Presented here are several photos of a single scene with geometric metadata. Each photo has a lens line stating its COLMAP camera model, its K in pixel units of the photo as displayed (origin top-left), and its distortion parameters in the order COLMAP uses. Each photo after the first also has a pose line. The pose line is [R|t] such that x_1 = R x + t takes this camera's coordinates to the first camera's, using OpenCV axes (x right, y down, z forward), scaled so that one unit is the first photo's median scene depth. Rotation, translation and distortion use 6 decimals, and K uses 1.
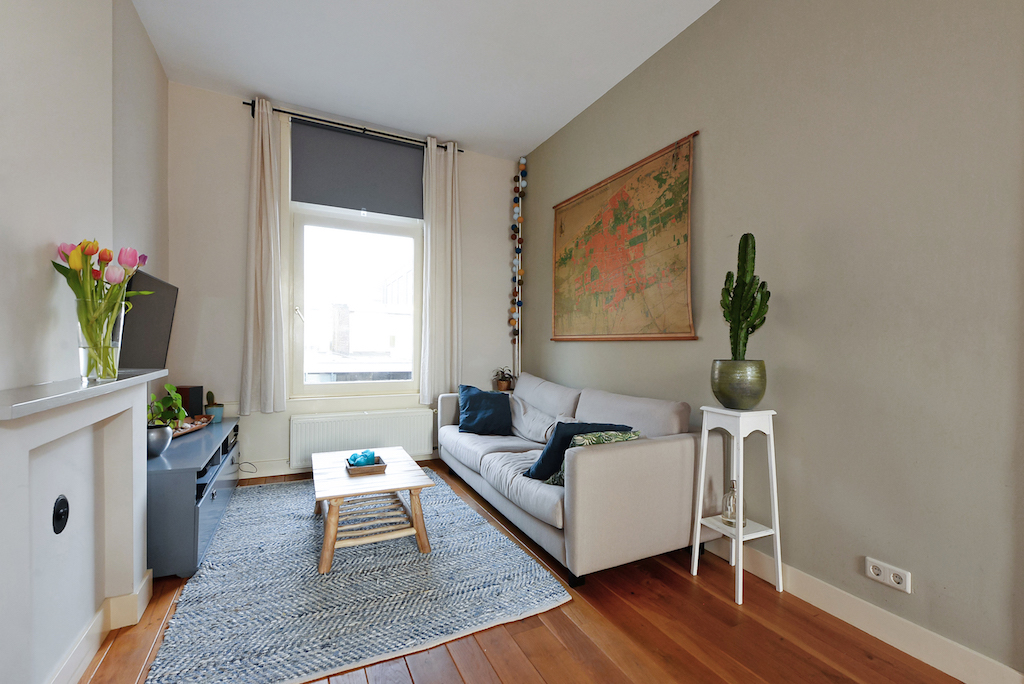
lens RADIAL K [[437.8, 0, 510.2], [0, 437.8, 344.5], [0, 0, 1]] dist [-0.001010, -0.000321]
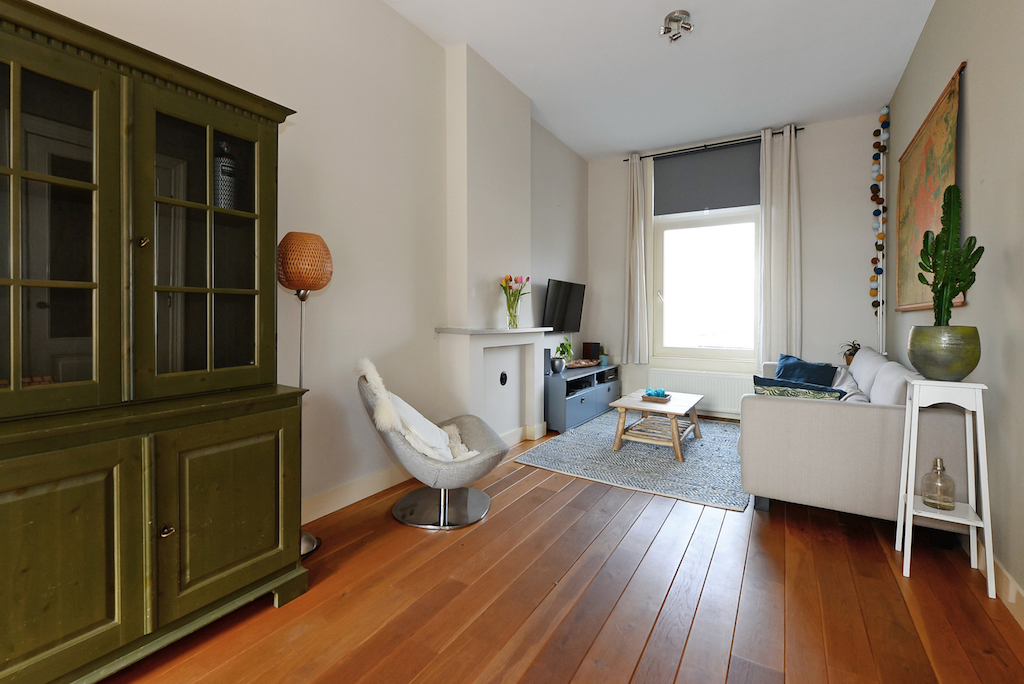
lens RADIAL K [[443.6, 0, 513.5], [0, 443.6, 321.5], [0, 0, 1]] dist [-0.000515, -0.000046]
pose [[0.529166, -0.000883, -0.848518, 0.485184], [-0.003635, 0.999988, -0.003307, 0.018626], [0.848511, 0.004835, 0.529156, -0.142024]]
